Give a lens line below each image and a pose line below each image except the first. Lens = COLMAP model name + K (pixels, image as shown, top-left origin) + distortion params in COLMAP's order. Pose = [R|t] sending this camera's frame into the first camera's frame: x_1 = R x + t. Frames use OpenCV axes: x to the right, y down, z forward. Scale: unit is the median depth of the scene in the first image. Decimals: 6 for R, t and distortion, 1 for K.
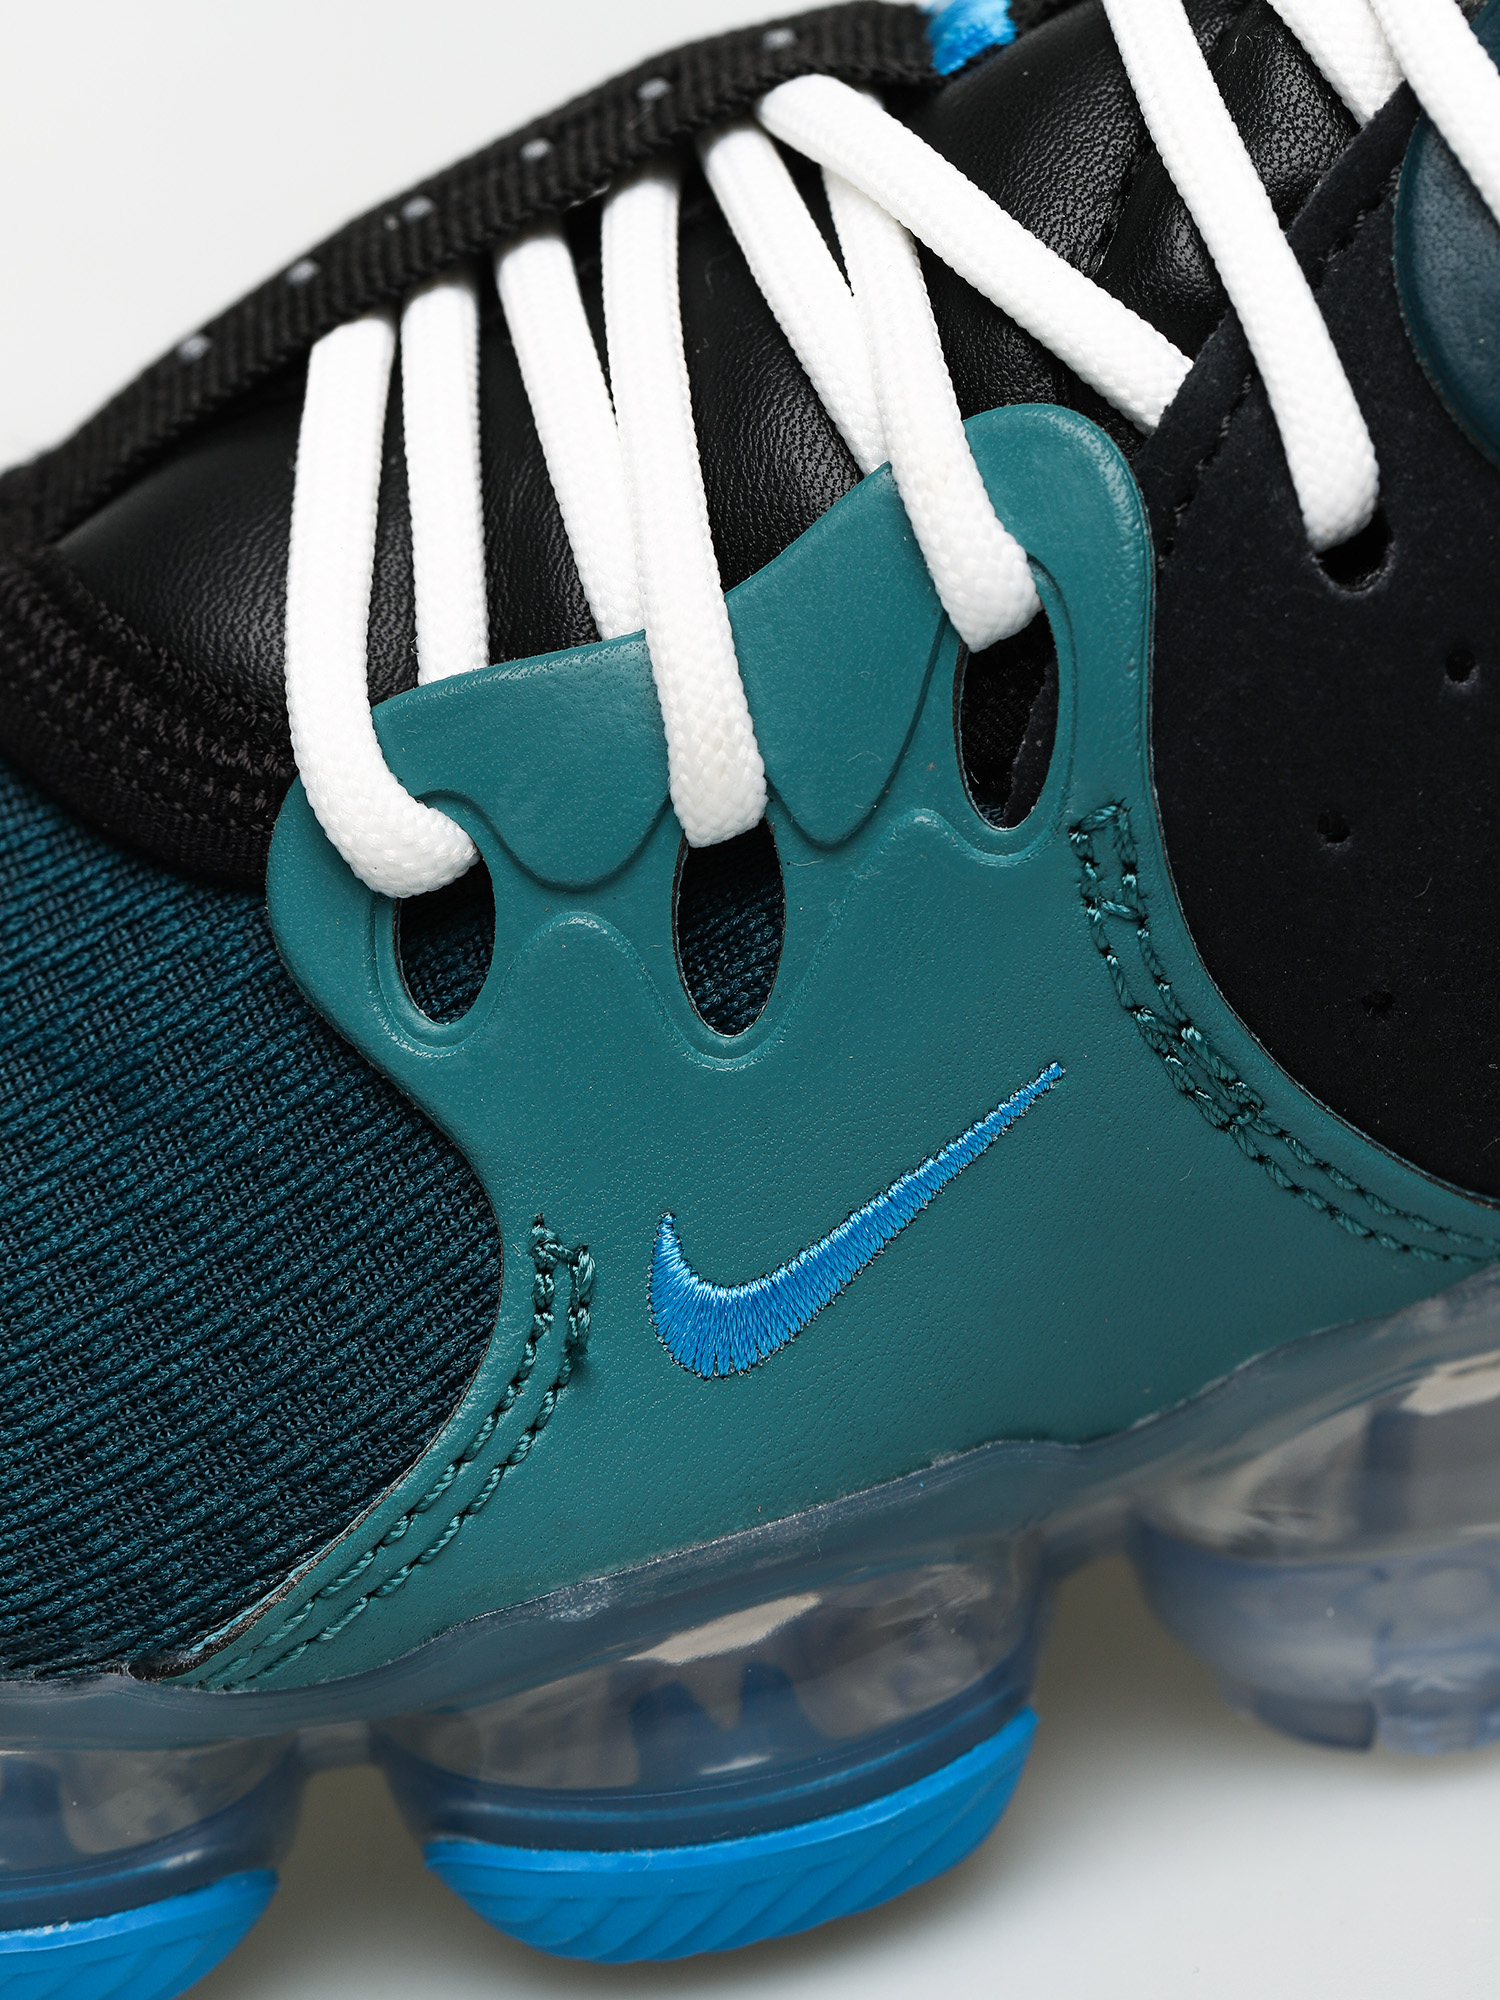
lens RADIAL K [[8596.2, 0, 752.9], [0, 8596.2, 995.7], [0, 0, 1]] dist [-0.034520, 0.000000]
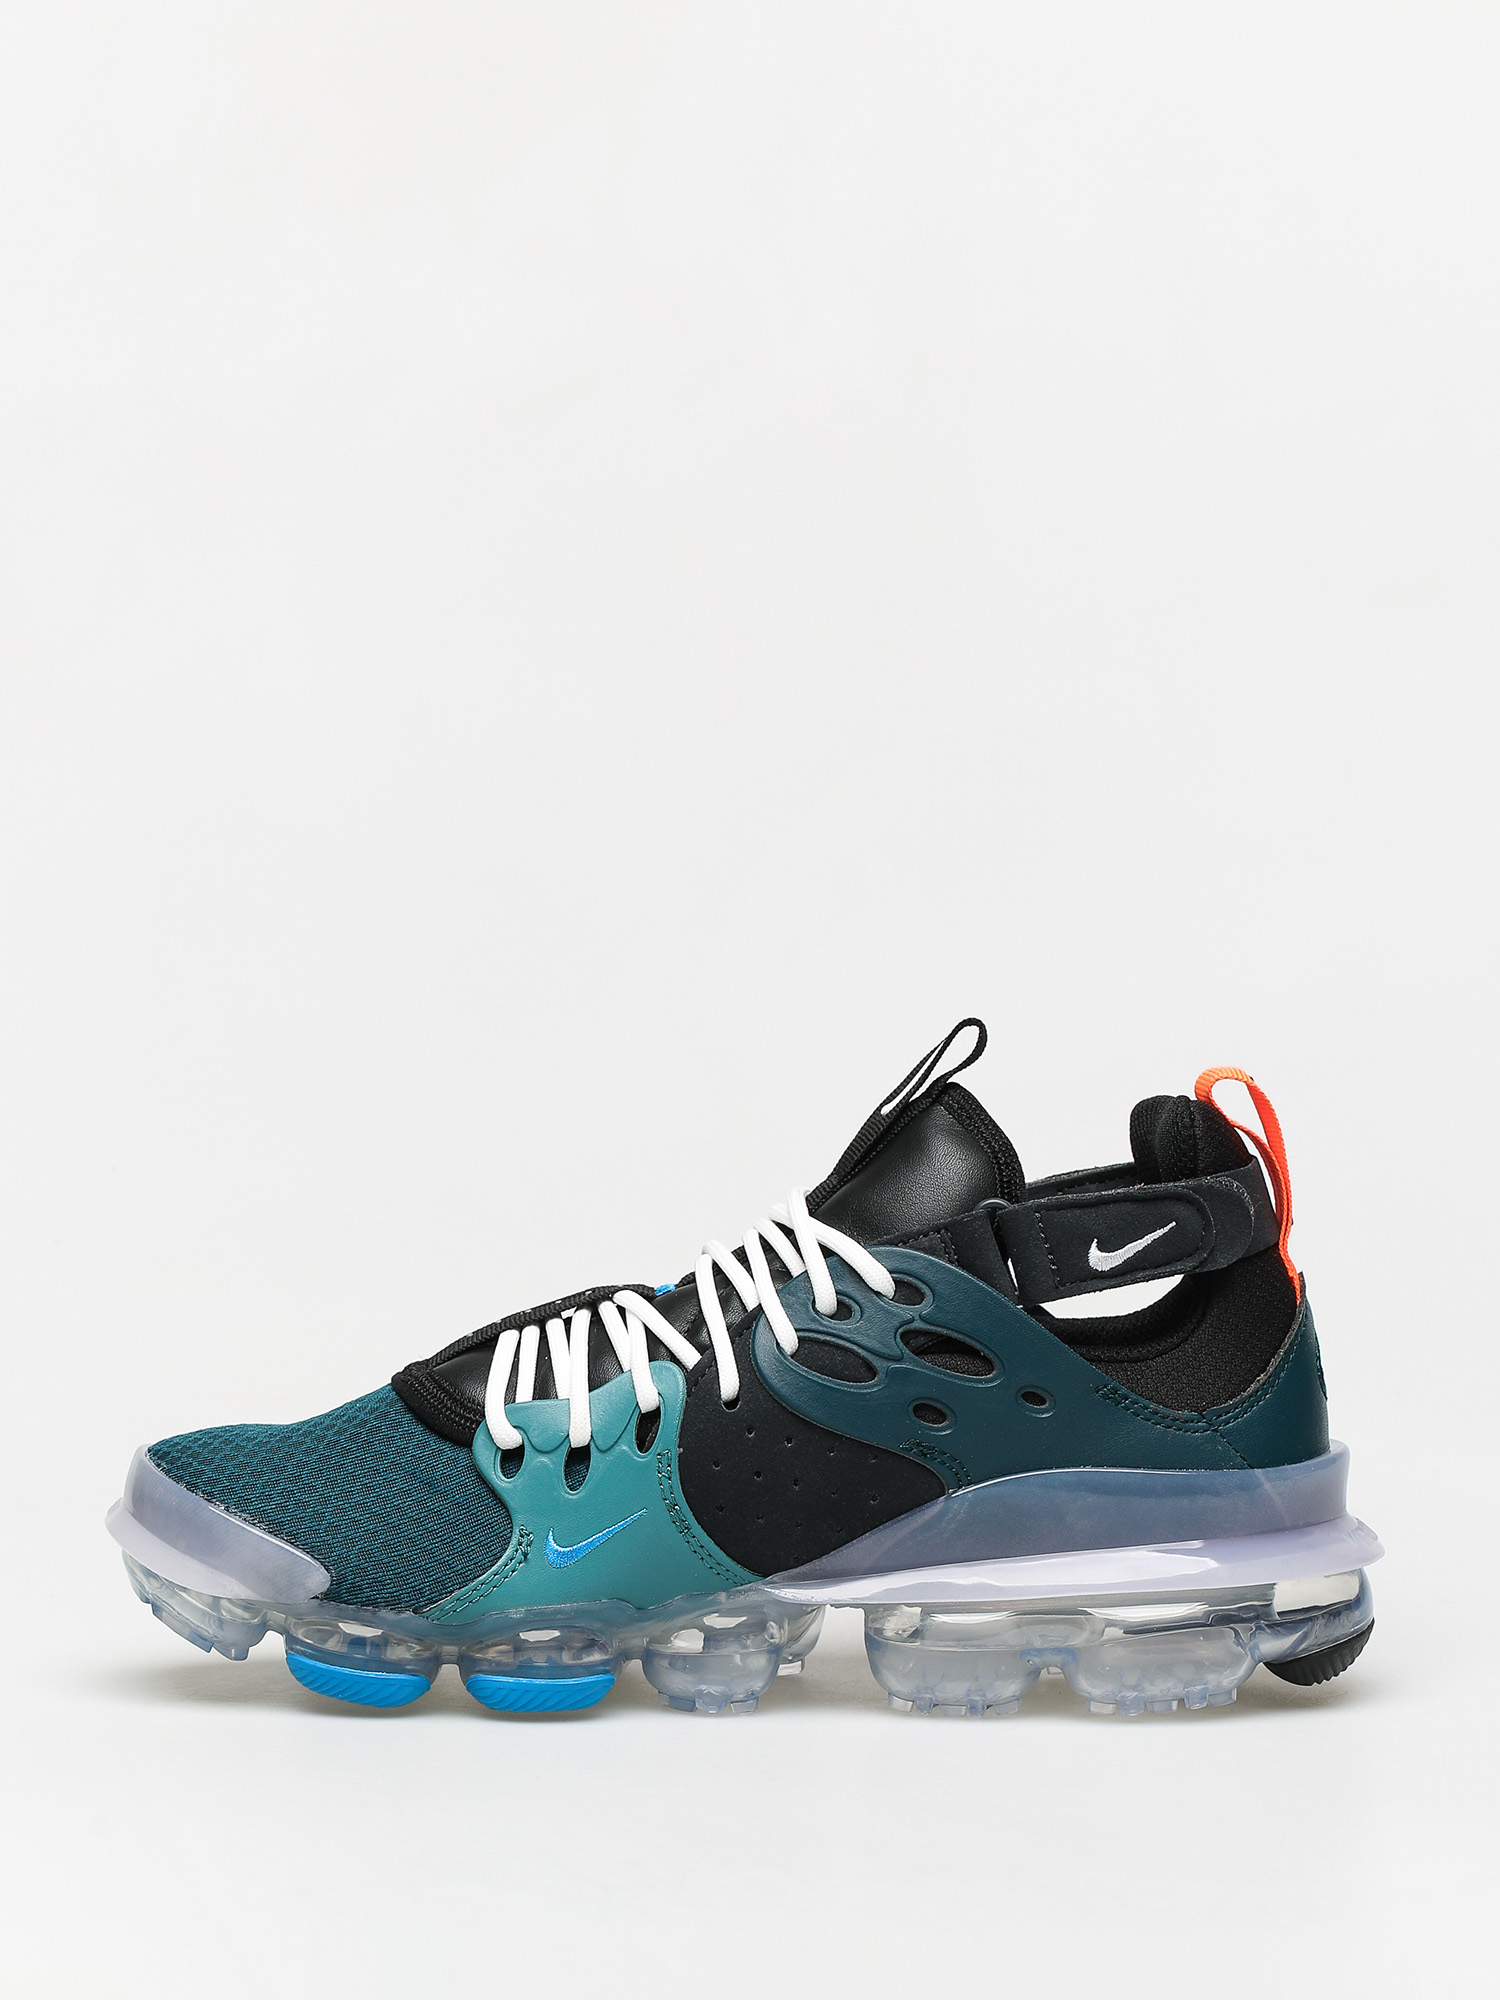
lens RADIAL K [[8596.2, 0, 749.9], [0, 8596.2, 999.8], [0, 0, 1]] dist [-0.034520, 0.000000]
pose [[0.985849, 0.167558, 0.005139, 0.021708], [-0.160787, 0.953798, -0.253804, 0.858451], [-0.047429, 0.249386, 0.967242, -3.282297]]
